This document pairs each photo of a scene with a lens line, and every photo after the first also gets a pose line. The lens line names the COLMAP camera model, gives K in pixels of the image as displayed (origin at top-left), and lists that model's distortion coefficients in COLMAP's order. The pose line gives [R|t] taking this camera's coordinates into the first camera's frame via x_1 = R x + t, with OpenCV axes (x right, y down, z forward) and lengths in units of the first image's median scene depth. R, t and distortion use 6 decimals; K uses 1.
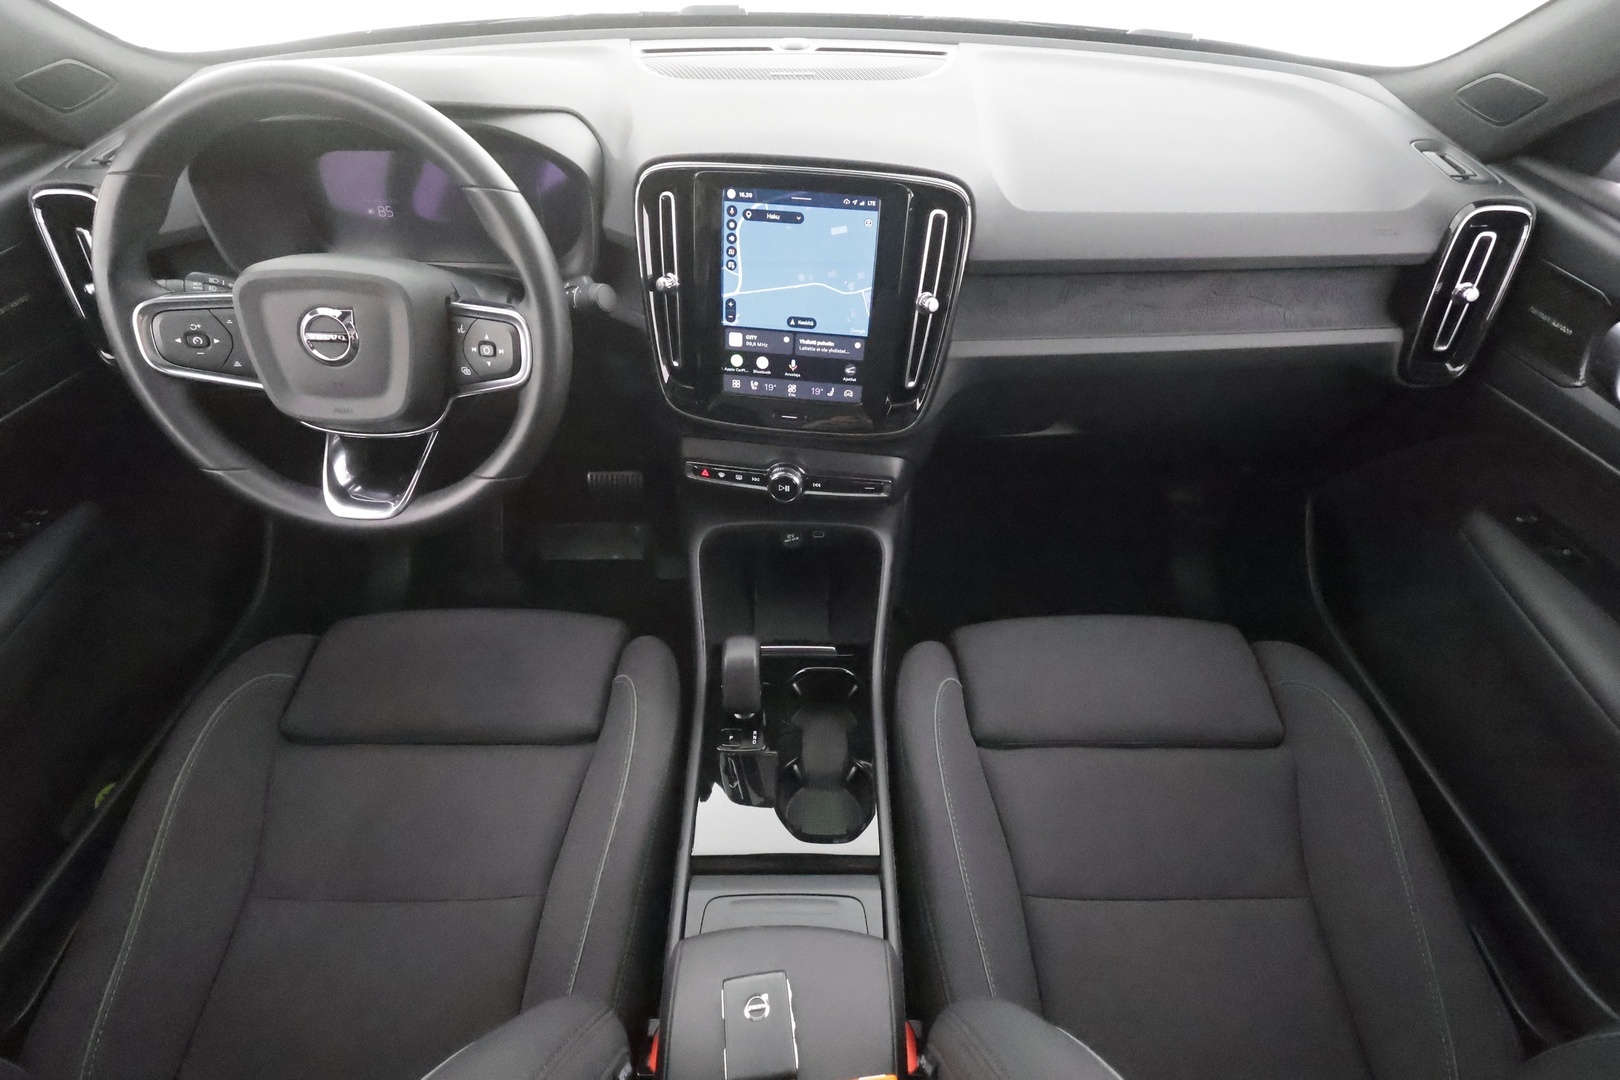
lens RADIAL K [[743.1, 0, 805.2], [0, 743.1, 542.9], [0, 0, 1]] dist [-0.002014, 0.001140]
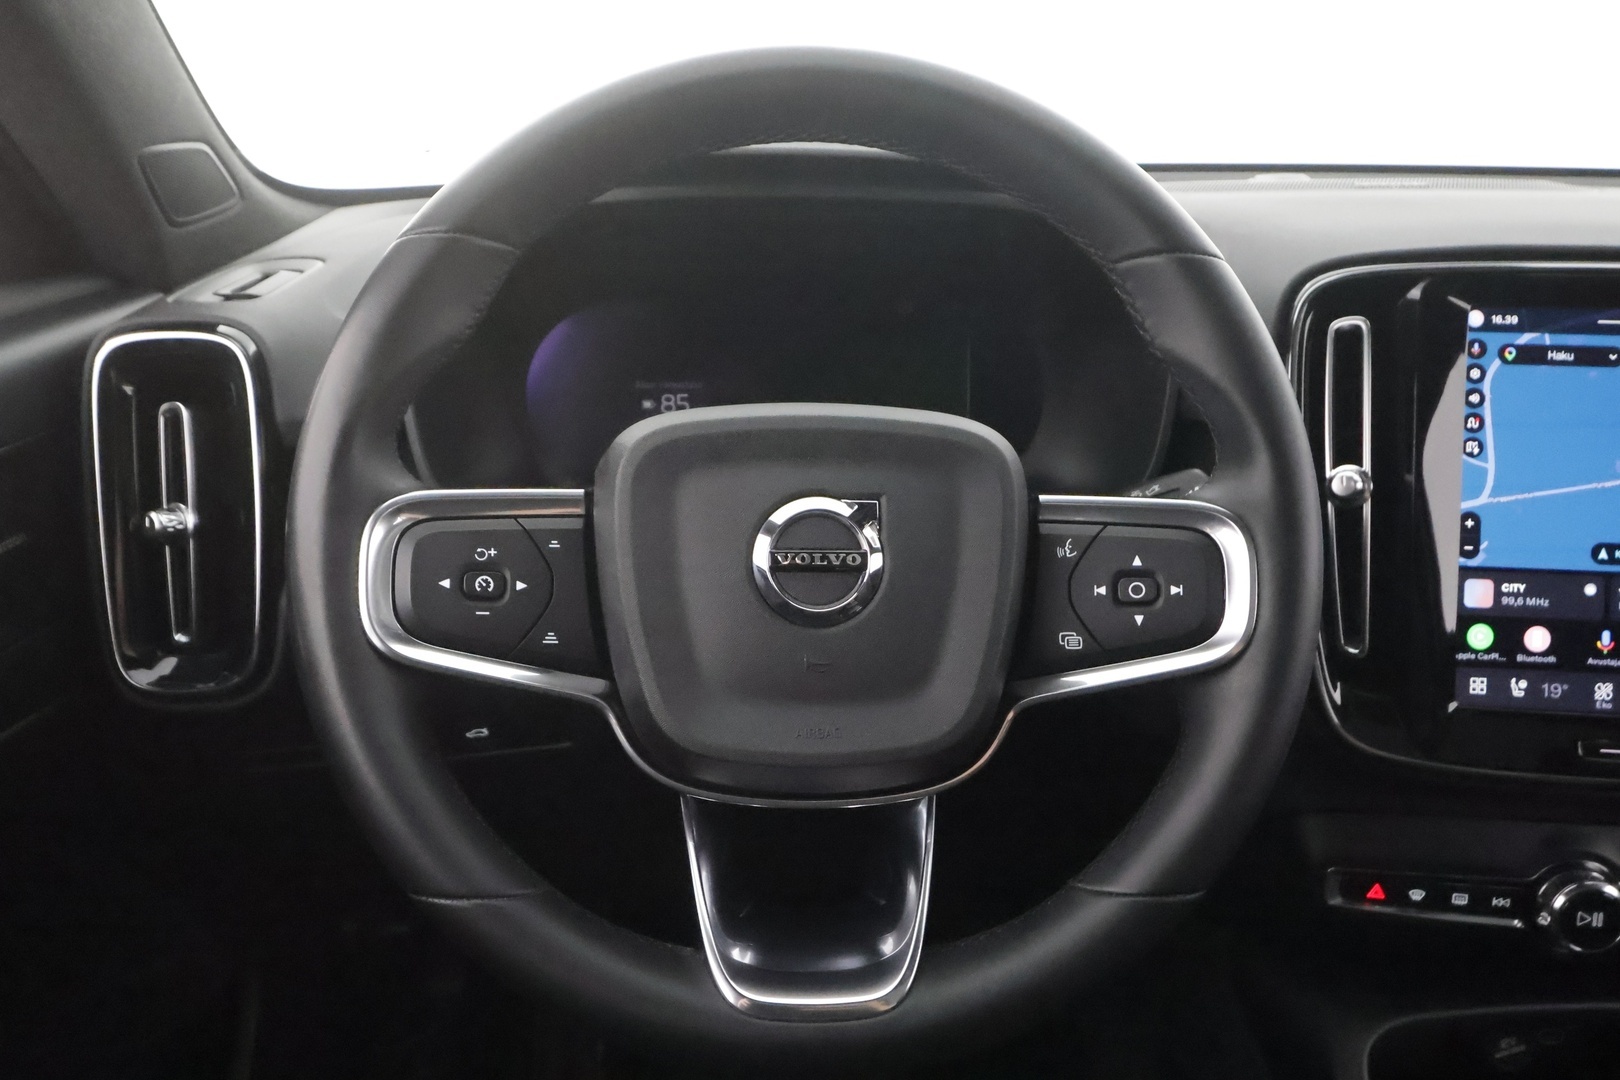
lens RADIAL K [[1160.4, 0, 807.3], [0, 1160.4, 554.9], [0, 0, 1]] dist [0.004898, -0.001372]
pose [[0.998977, -0.024002, 0.038325, -0.586755], [0.037848, 0.907594, -0.418140, 0.001493], [-0.024747, 0.419162, 0.907574, 0.335970]]
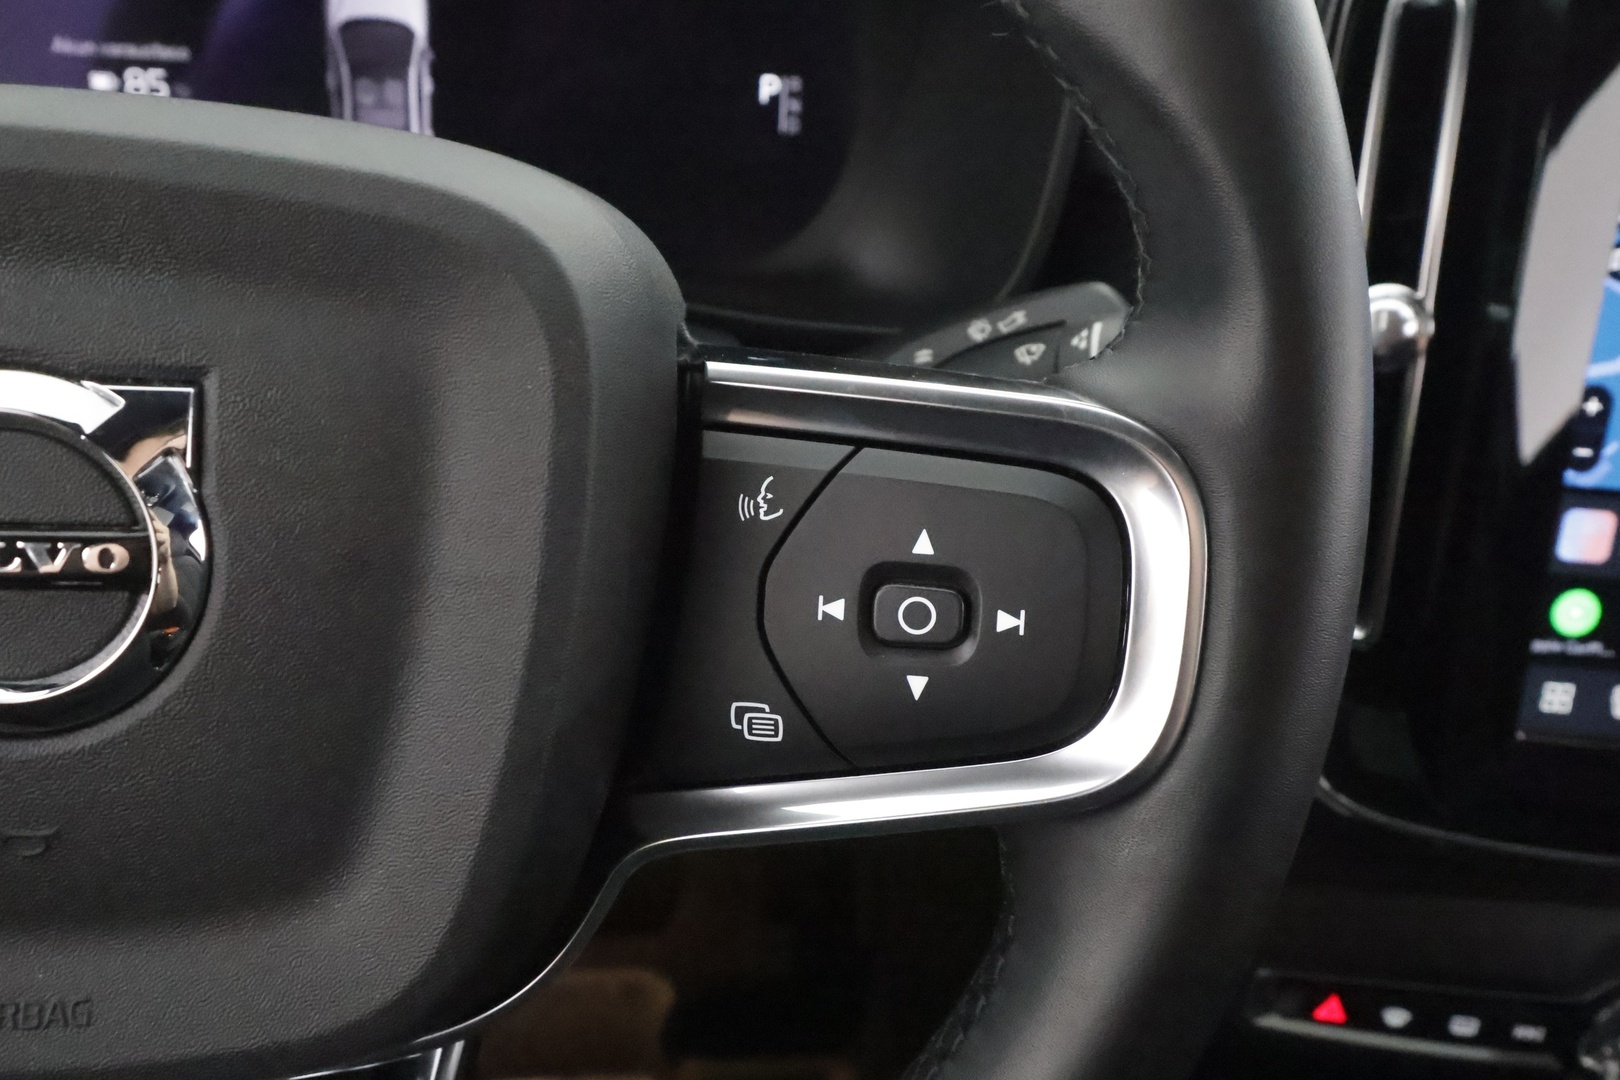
lens RADIAL K [[1280.3, 0, 809.0], [0, 1280.3, 550.5], [0, 0, 1]] dist [0.003764, -0.000967]
pose [[0.992117, -0.001613, 0.125308, -0.445990], [0.029571, 0.974694, -0.221580, -0.186769], [-0.121780, 0.223539, 0.967057, 0.631203]]
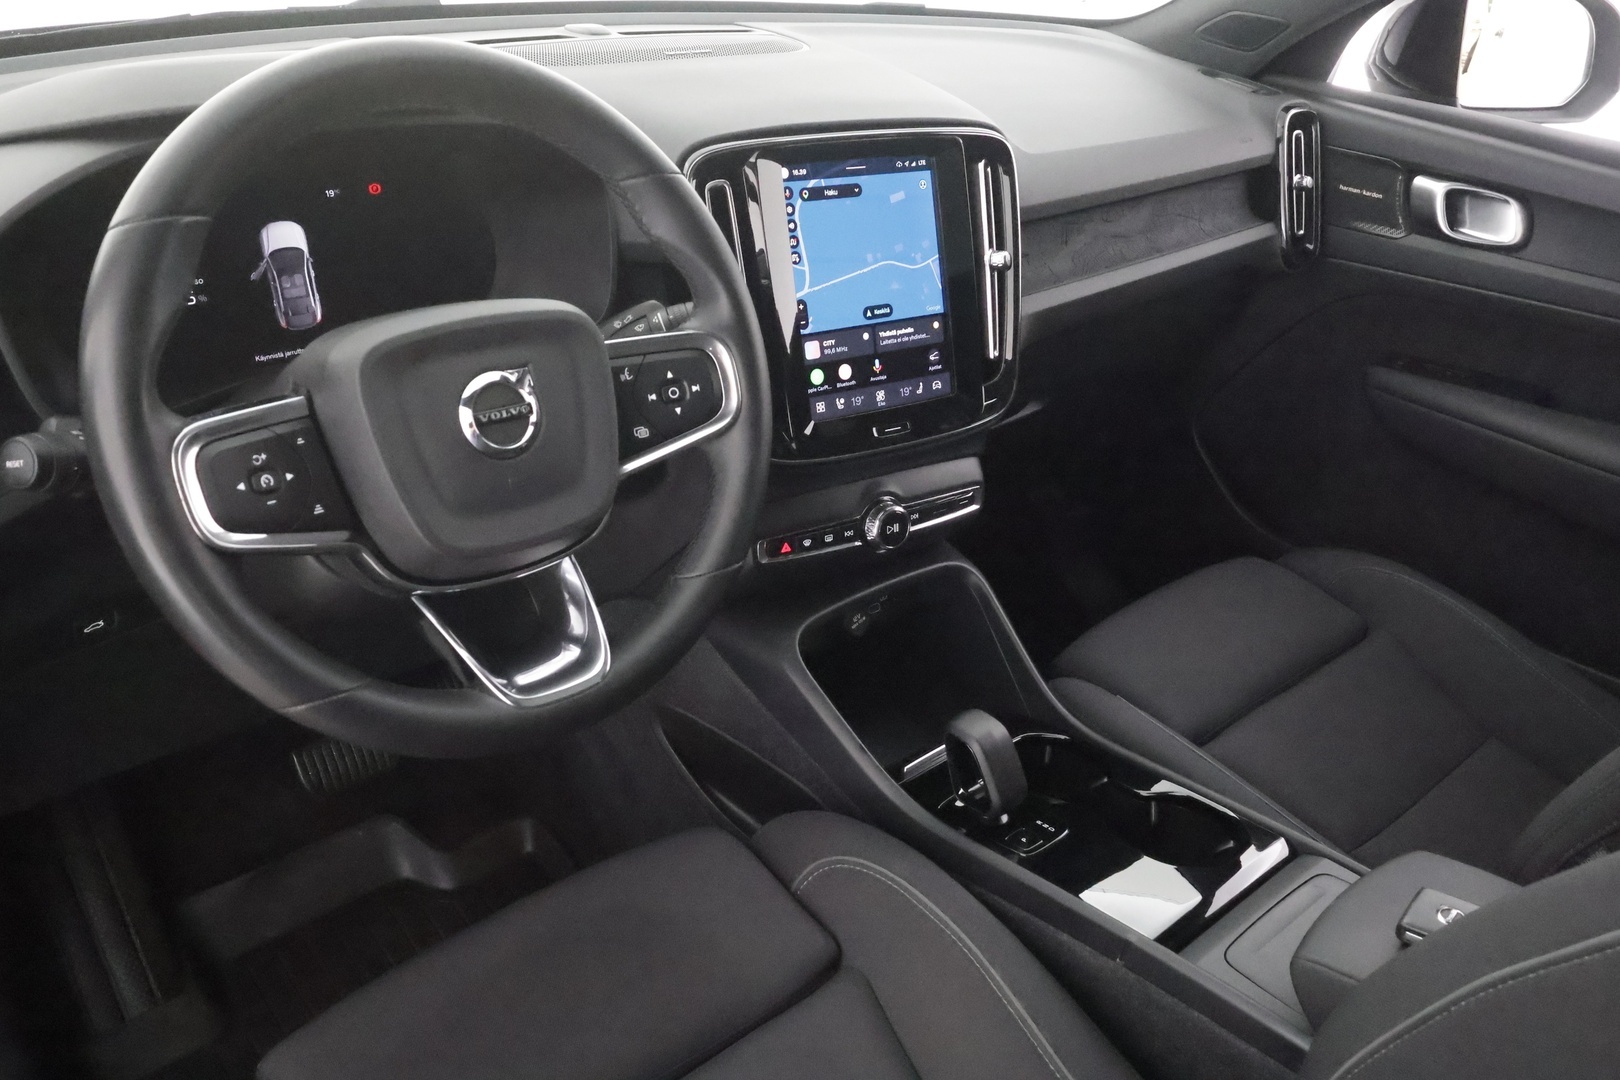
lens RADIAL K [[1280.3, 0, 817.1], [0, 1280.3, 551.4], [0, 0, 1]] dist [0.003764, -0.000967]
pose [[0.755997, -0.286432, 0.588579, -0.980428], [0.417088, 0.903793, -0.095896, 0.045508], [-0.504486, 0.317987, 0.802732, 0.001910]]
